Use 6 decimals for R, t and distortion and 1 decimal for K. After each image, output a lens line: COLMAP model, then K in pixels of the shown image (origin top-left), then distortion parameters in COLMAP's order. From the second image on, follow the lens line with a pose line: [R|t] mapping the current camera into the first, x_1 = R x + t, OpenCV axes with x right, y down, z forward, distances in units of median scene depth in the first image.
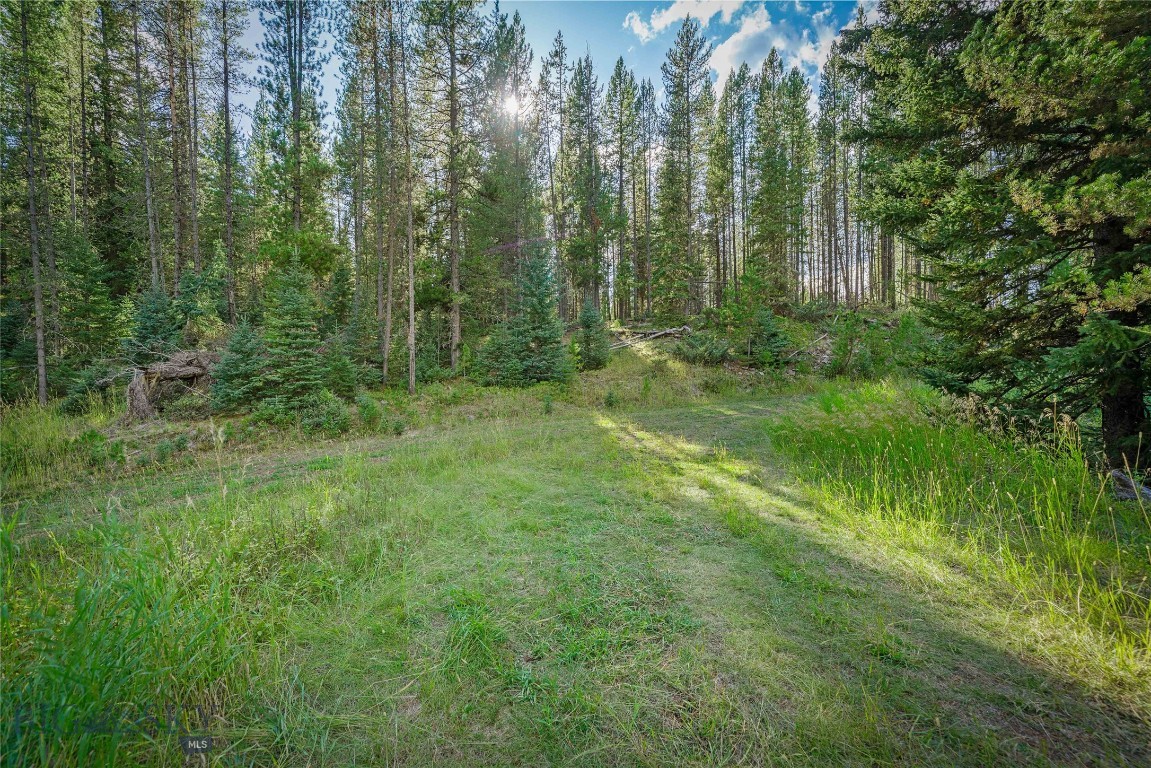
lens RADIAL K [[461.7, 0, 573.4], [0, 461.7, 380.9], [0, 0, 1]] dist [0.000067, 0.000013]
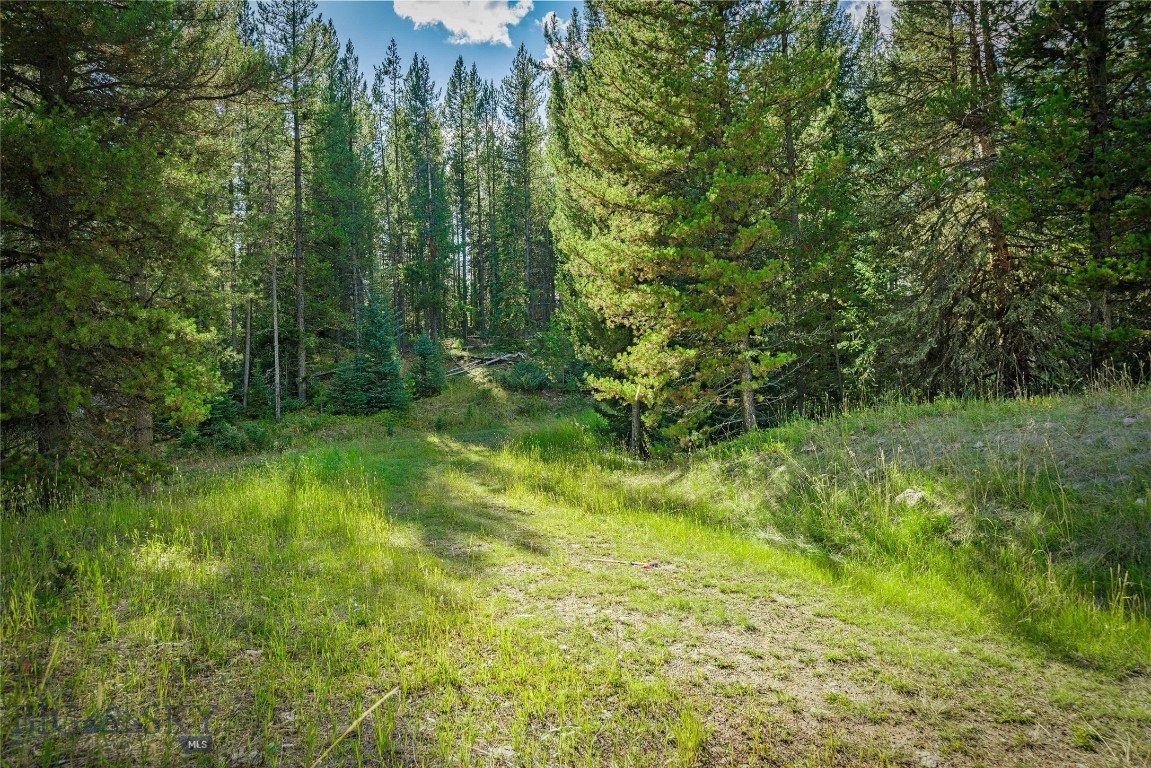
lens RADIAL K [[767.4, 0, 579.9], [0, 767.4, 377.8], [0, 0, 1]] dist [-0.001114, 0.000847]
pose [[0.978231, -0.011460, 0.207202, 0.014481], [0.015794, 0.999690, -0.019272, -0.025804], [-0.206916, 0.022125, 0.978108, -0.782592]]
